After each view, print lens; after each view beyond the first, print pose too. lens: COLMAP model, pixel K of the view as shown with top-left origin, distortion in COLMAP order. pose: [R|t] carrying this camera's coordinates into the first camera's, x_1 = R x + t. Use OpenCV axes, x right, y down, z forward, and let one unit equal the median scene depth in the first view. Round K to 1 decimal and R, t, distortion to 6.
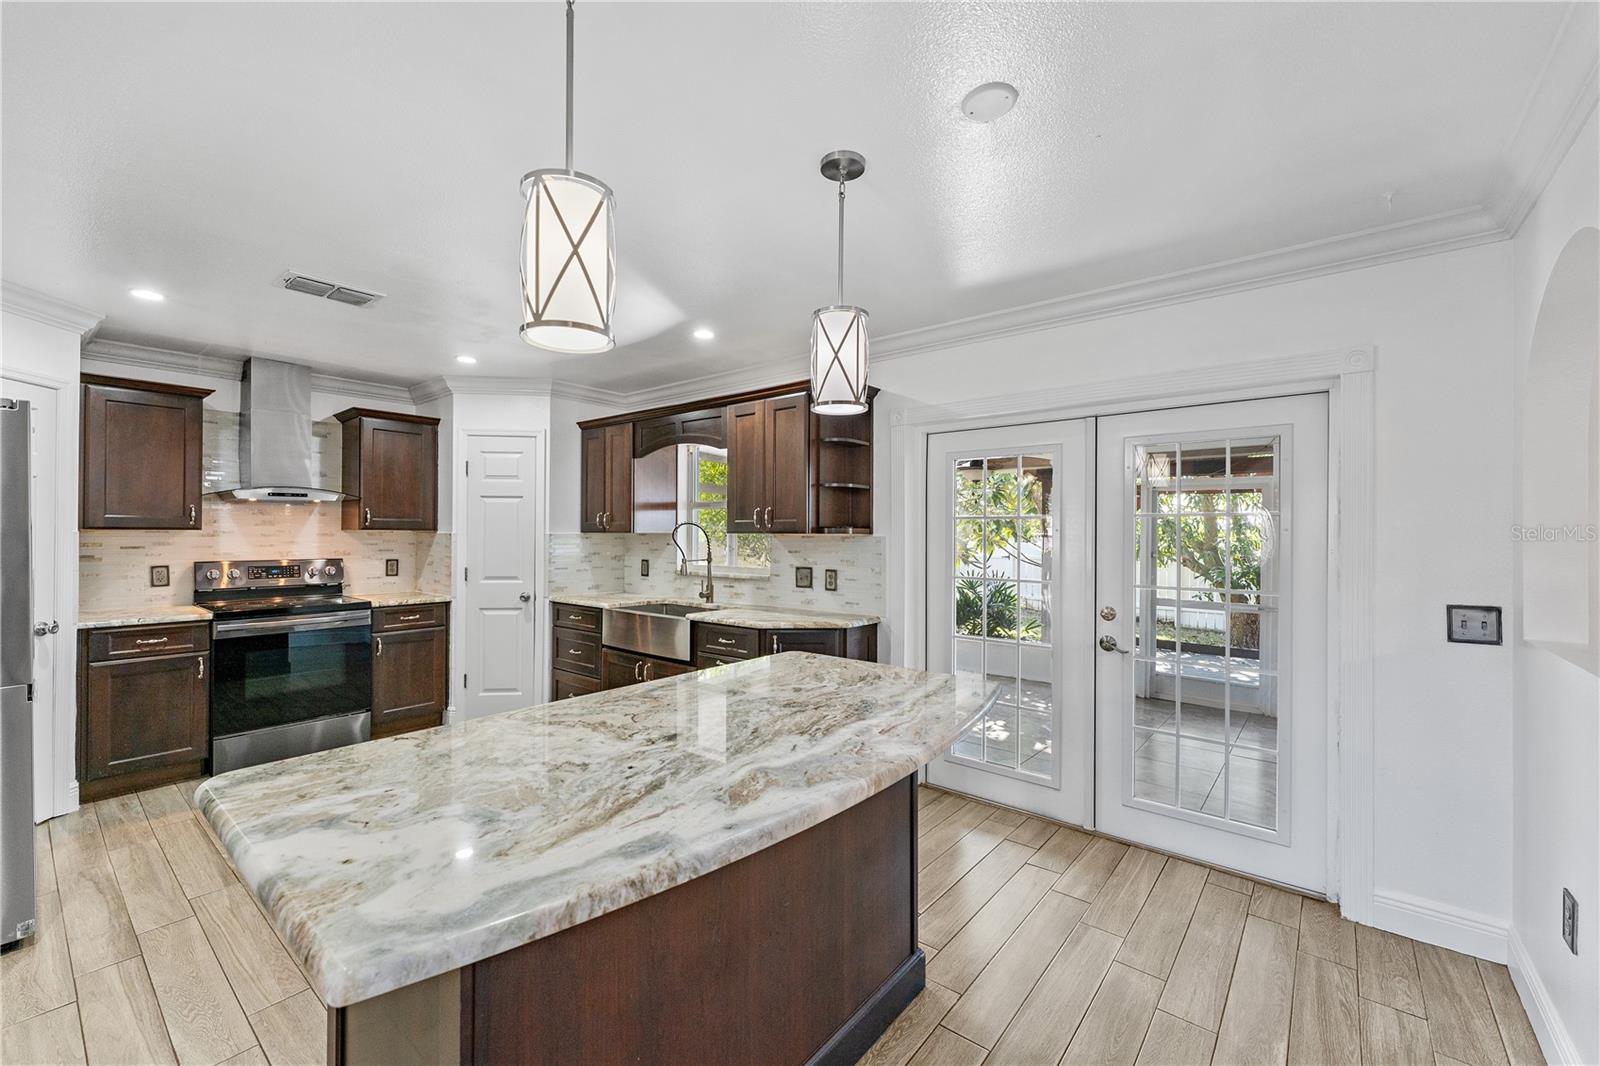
lens RADIAL K [[644.2, 0, 803.7], [0, 644.2, 530.9], [0, 0, 1]] dist [-0.000577, -0.000426]
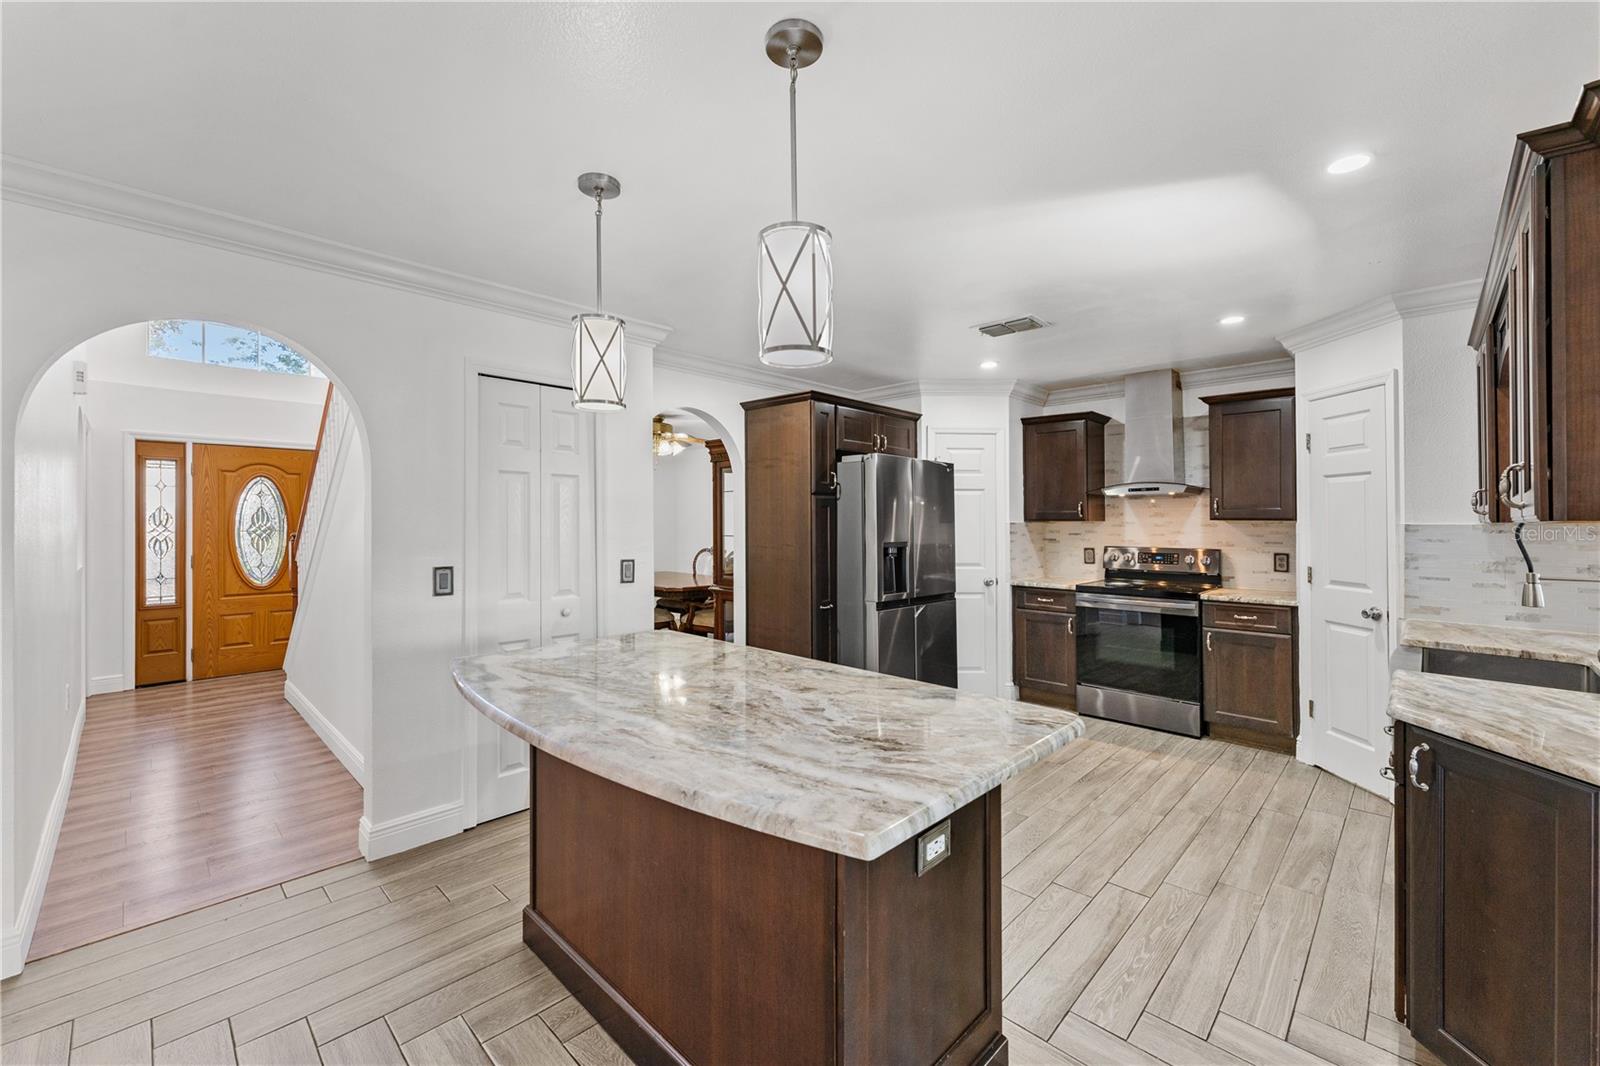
lens RADIAL K [[644.2, 0, 785.4], [0, 644.2, 519.2], [0, 0, 1]] dist [-0.000577, -0.000426]
pose [[-0.104136, -0.009368, -0.994519, 0.382803], [0.001810, 0.999952, -0.009609, 0.005199], [0.994561, -0.002801, -0.104114, 0.494242]]
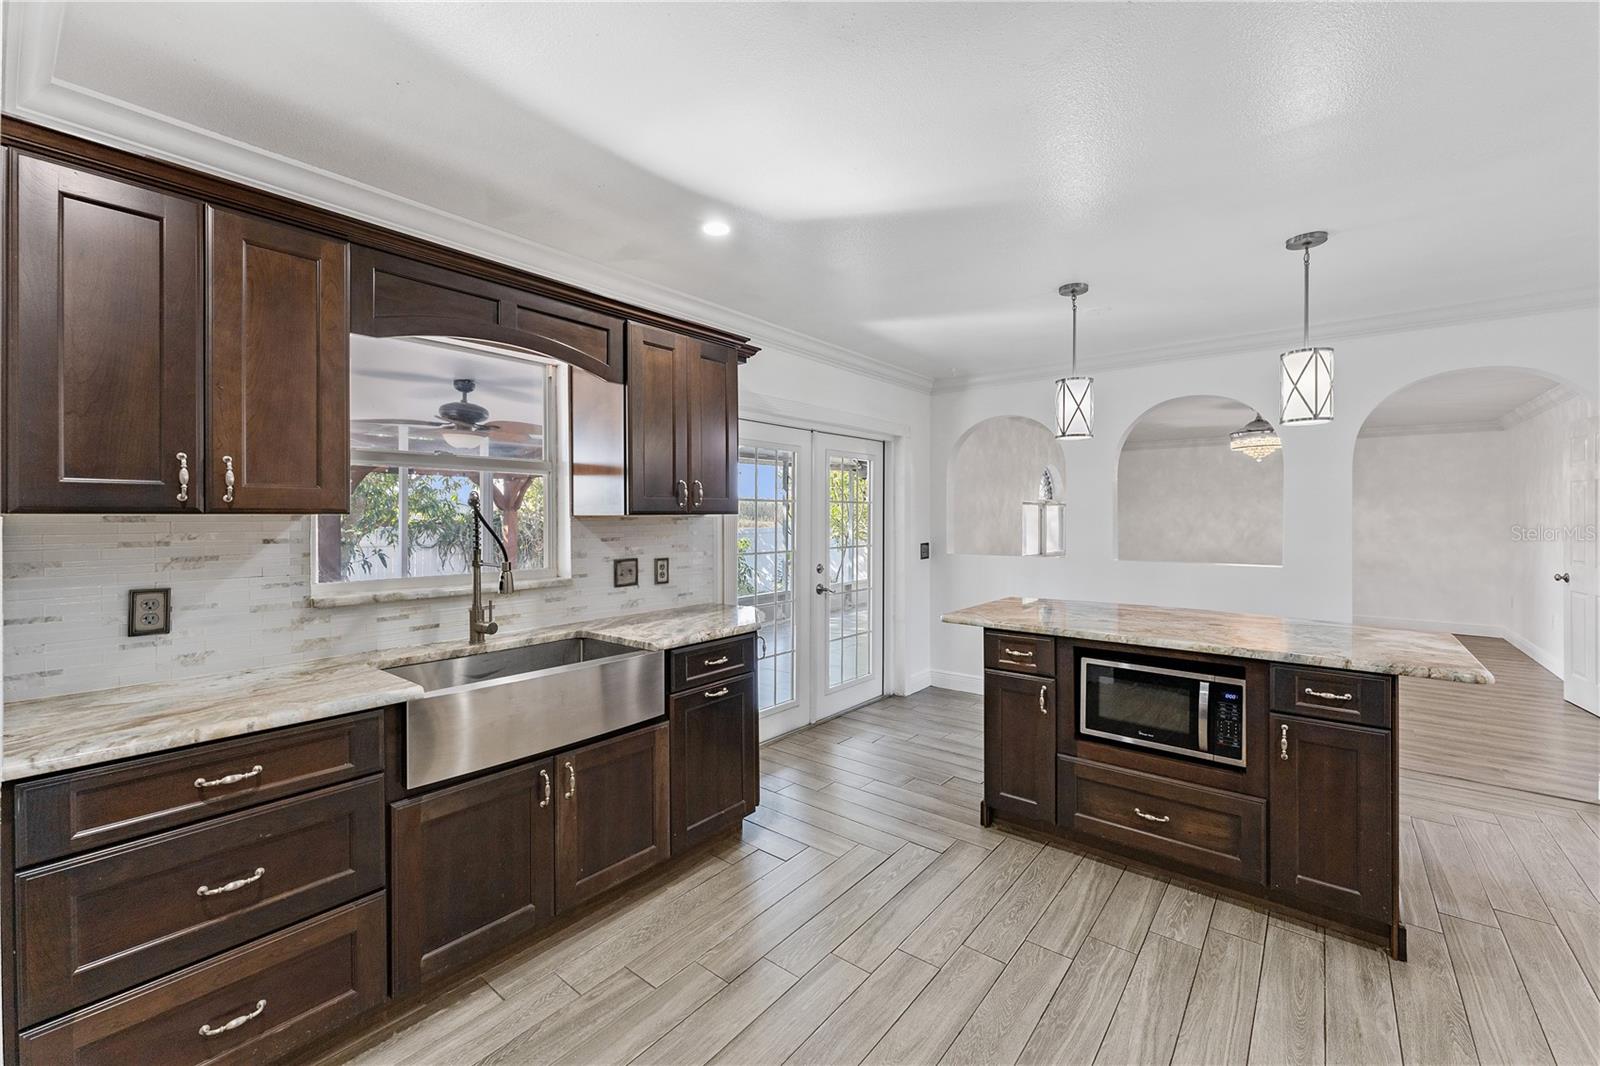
lens RADIAL K [[644.2, 0, 799.0], [0, 644.2, 518.6], [0, 0, 1]] dist [-0.000577, -0.000426]
pose [[0.004306, -0.008626, 0.999954, -0.741375], [-0.002477, 0.999960, 0.008637, 0.002408], [-0.999988, -0.002514, 0.004285, 0.787734]]
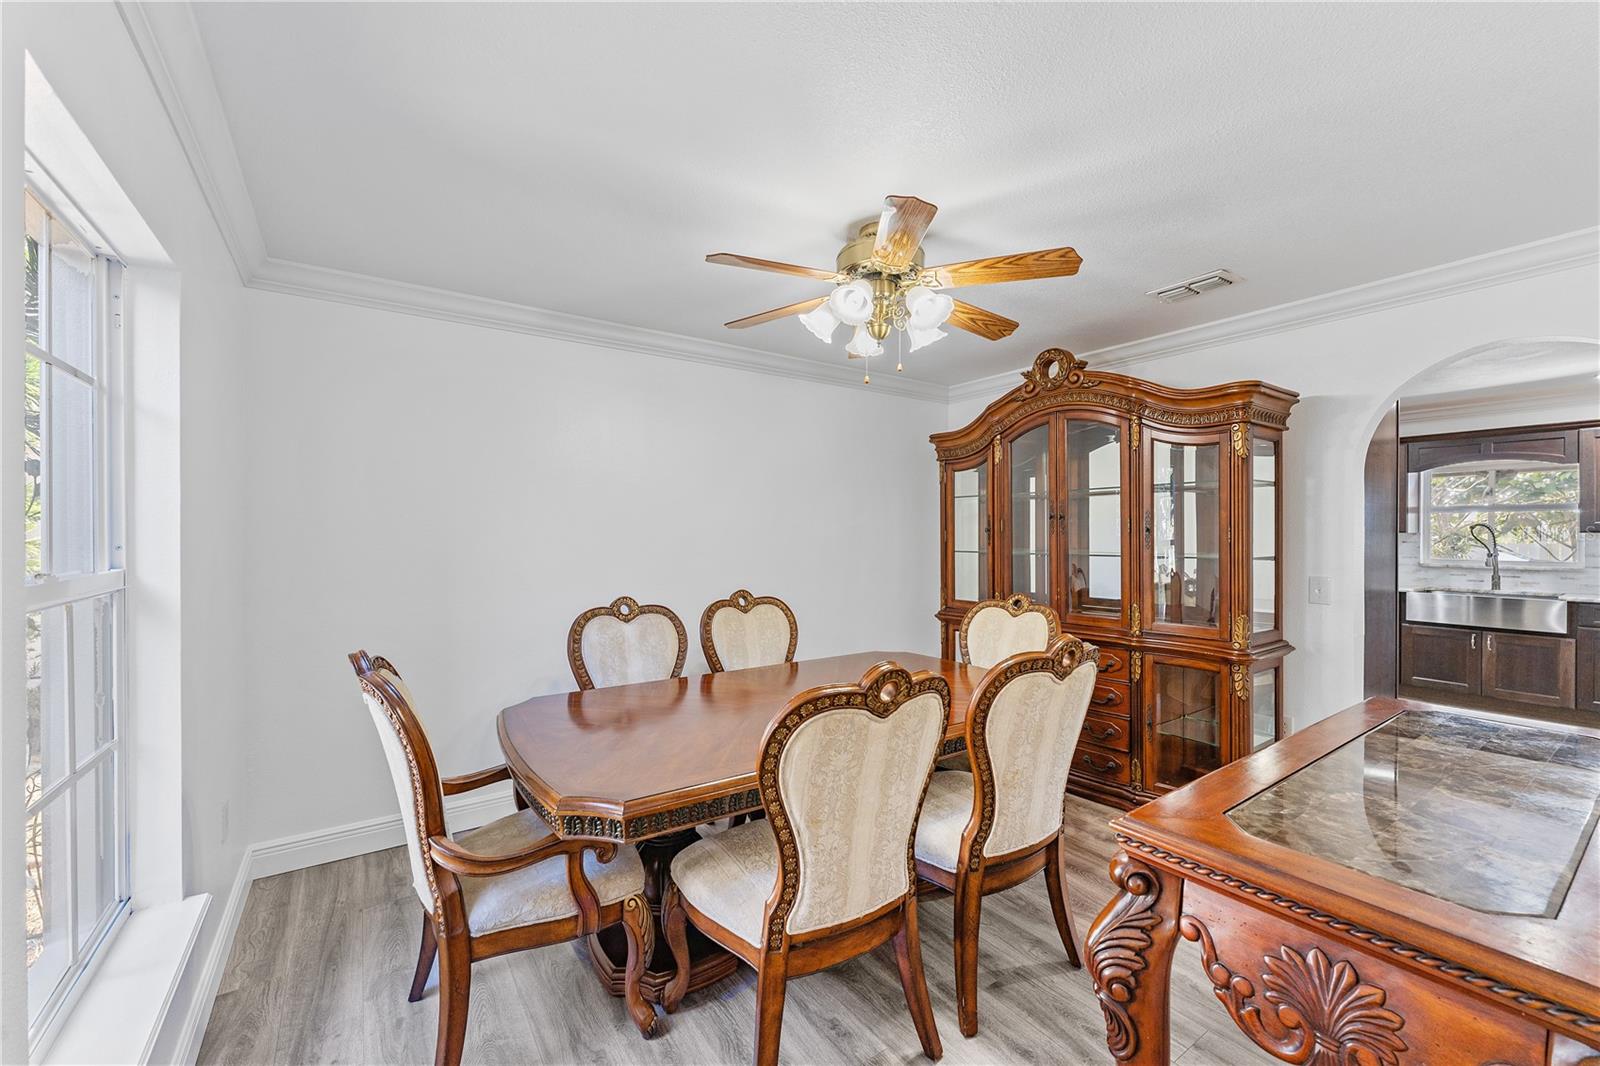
lens RADIAL K [[644.2, 0, 788.3], [0, 644.2, 536.4], [0, 0, 1]] dist [-0.000577, -0.000426]
pose [[0.959083, -0.003872, -0.283100, -1.166019], [0.006036, 0.999959, 0.006774, -0.005461], [0.283062, -0.008205, 0.959067, -0.576240]]
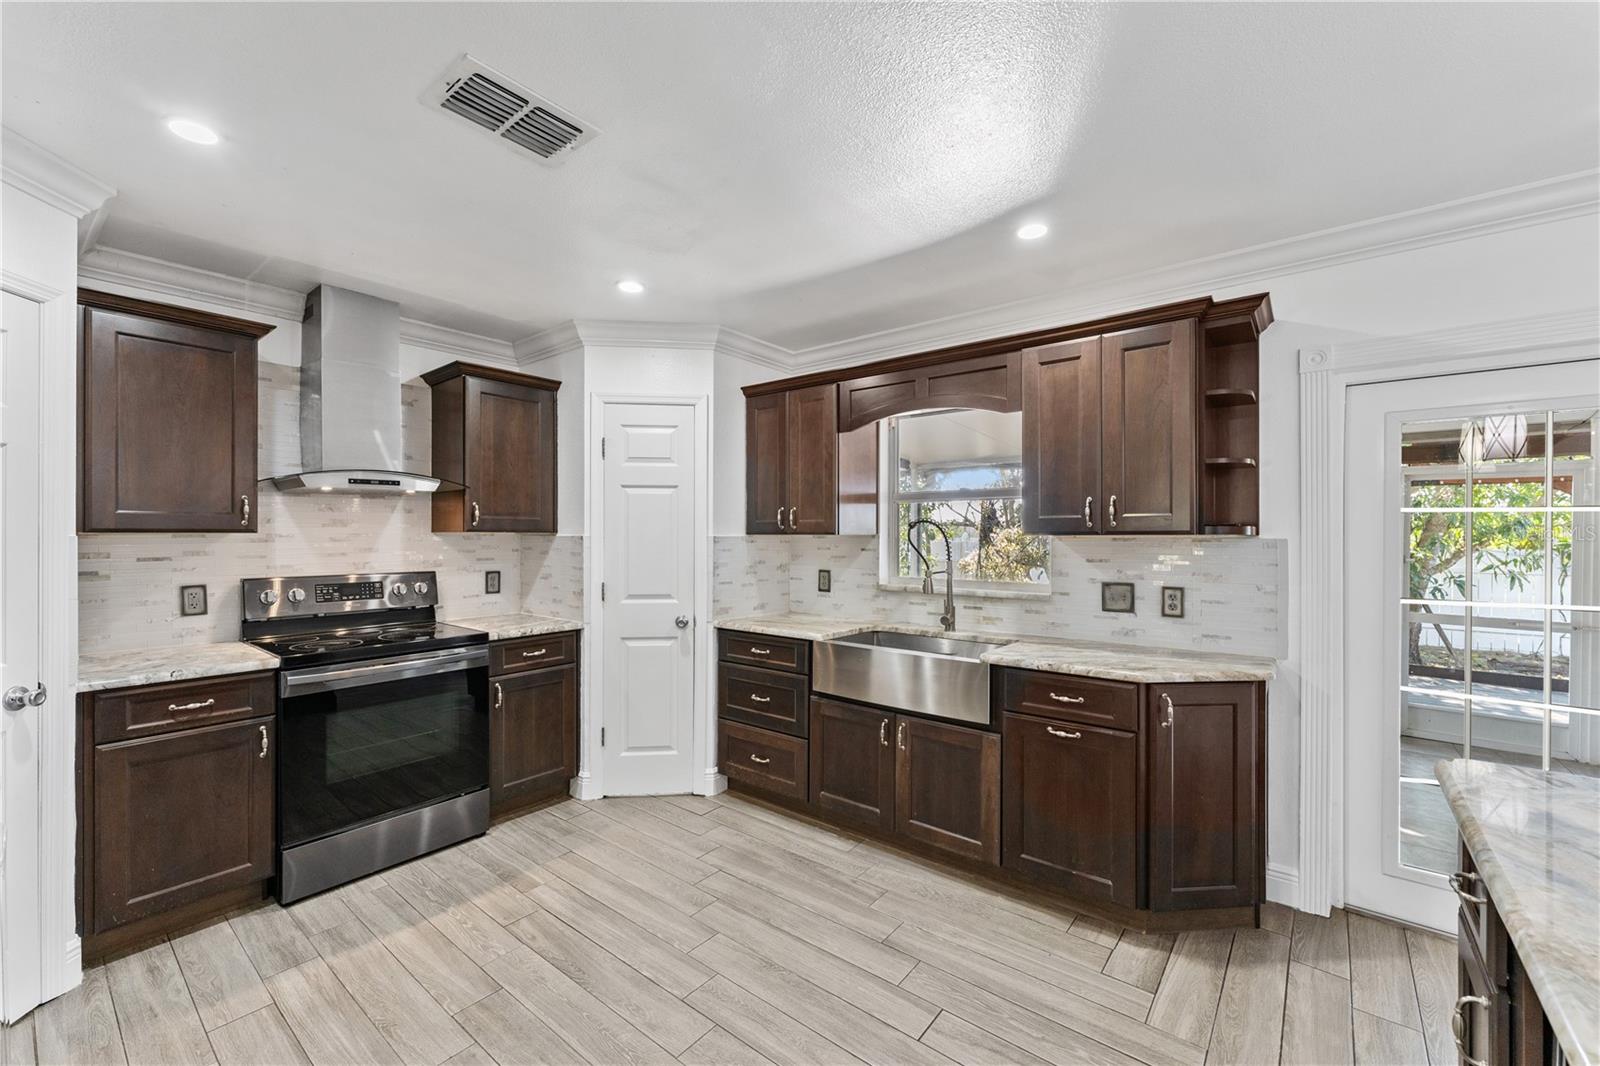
lens RADIAL K [[644.2, 0, 797.5], [0, 644.2, 534.3], [0, 0, 1]] dist [-0.000577, -0.000426]
pose [[0.999984, -0.004322, 0.003542, -0.345719], [0.004307, 0.999982, 0.004189, -0.000494], [-0.003560, -0.004174, 0.999985, 0.299927]]
